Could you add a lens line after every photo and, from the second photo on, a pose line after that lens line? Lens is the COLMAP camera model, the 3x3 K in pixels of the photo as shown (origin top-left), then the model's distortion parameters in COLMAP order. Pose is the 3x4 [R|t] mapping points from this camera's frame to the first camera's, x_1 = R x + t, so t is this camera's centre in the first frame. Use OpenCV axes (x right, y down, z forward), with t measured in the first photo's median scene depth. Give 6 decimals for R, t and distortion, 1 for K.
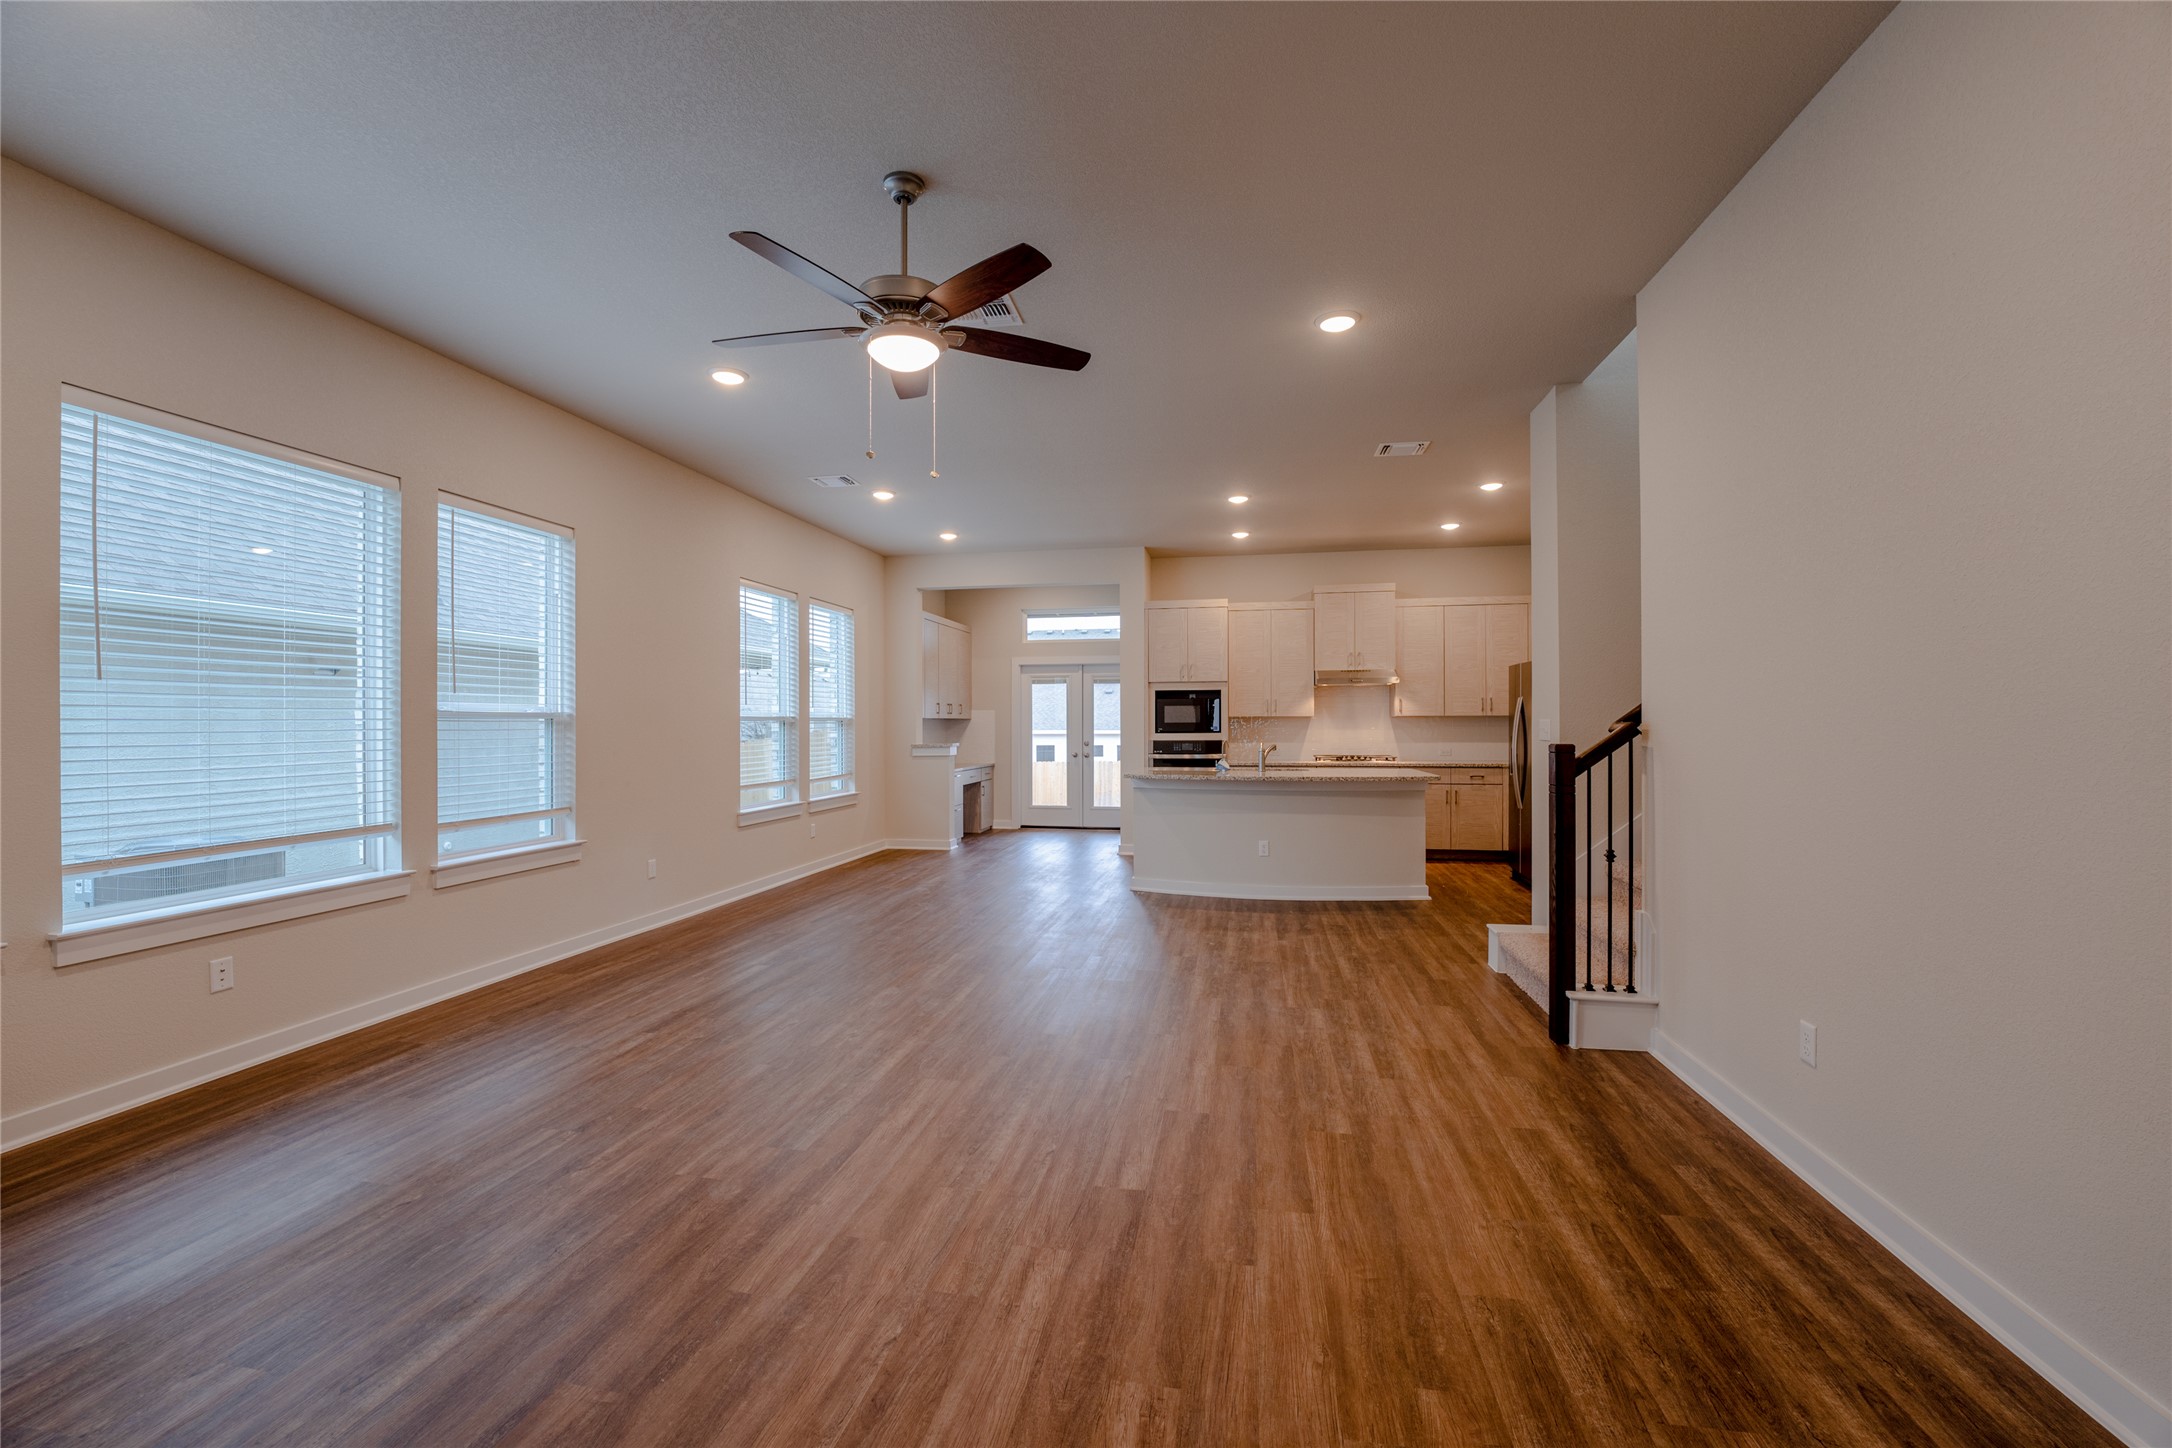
lens RADIAL K [[884.6, 0, 1086.0], [0, 884.6, 724.0], [0, 0, 1]] dist [-0.026011, 0.000111]
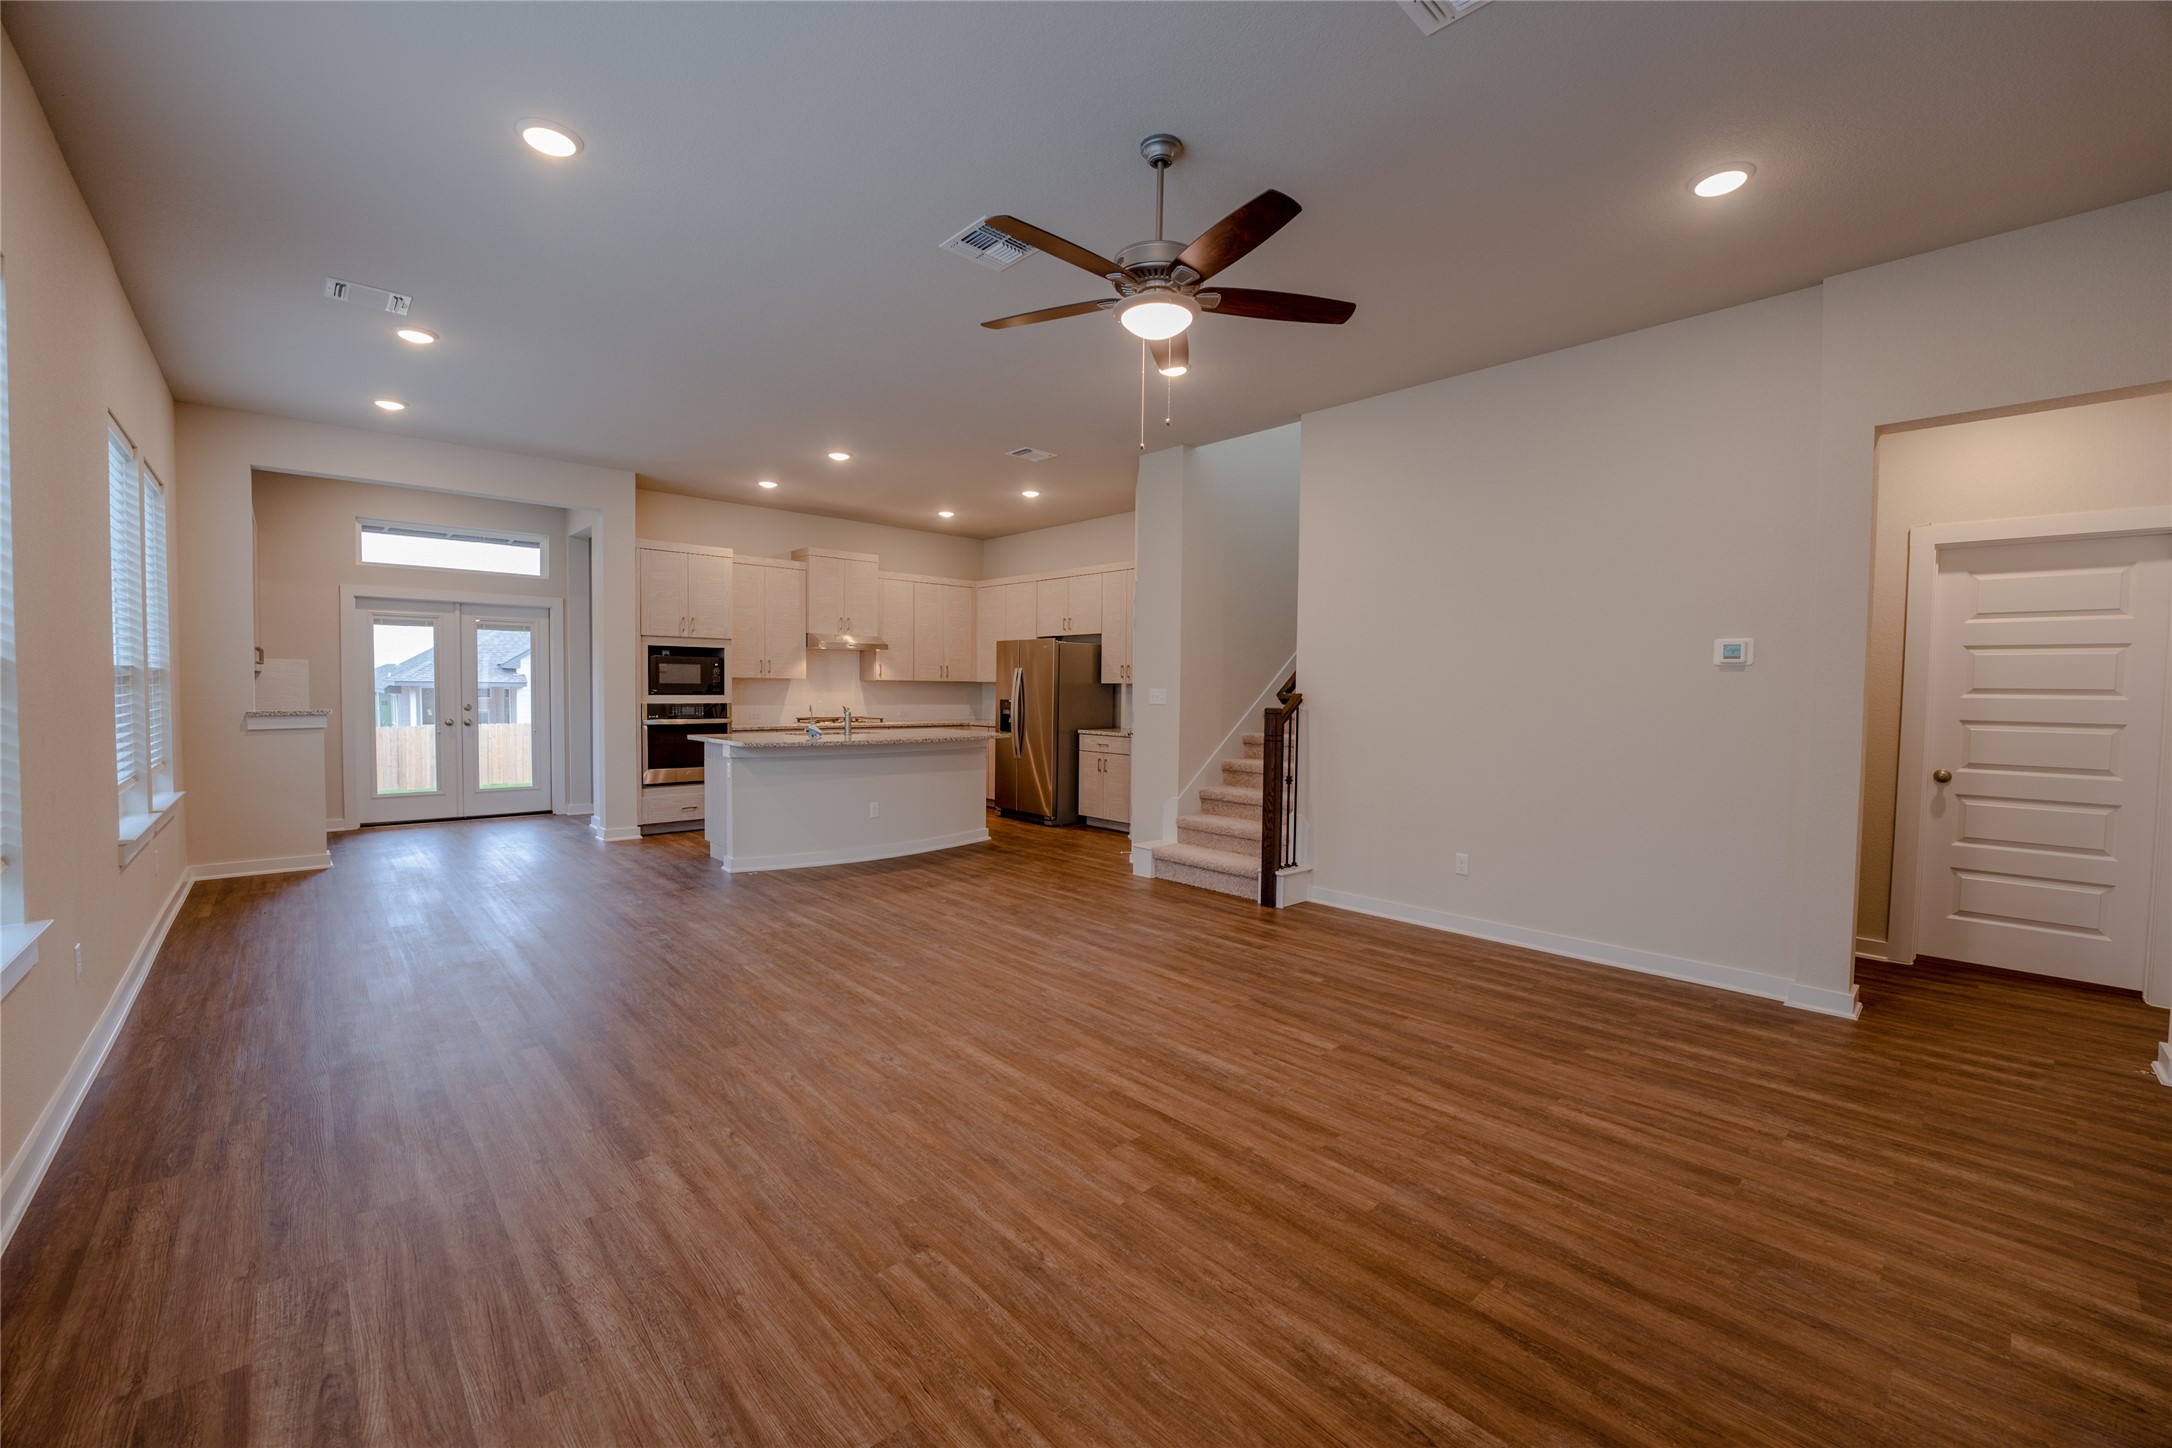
lens RADIAL K [[884.6, 0, 1086.0], [0, 884.6, 724.0], [0, 0, 1]] dist [-0.026011, 0.000111]
pose [[0.590610, -0.021918, 0.806659, -0.862211], [-0.015633, 0.999133, 0.038594, -0.002620], [-0.806806, -0.035404, 0.589755, 0.376073]]
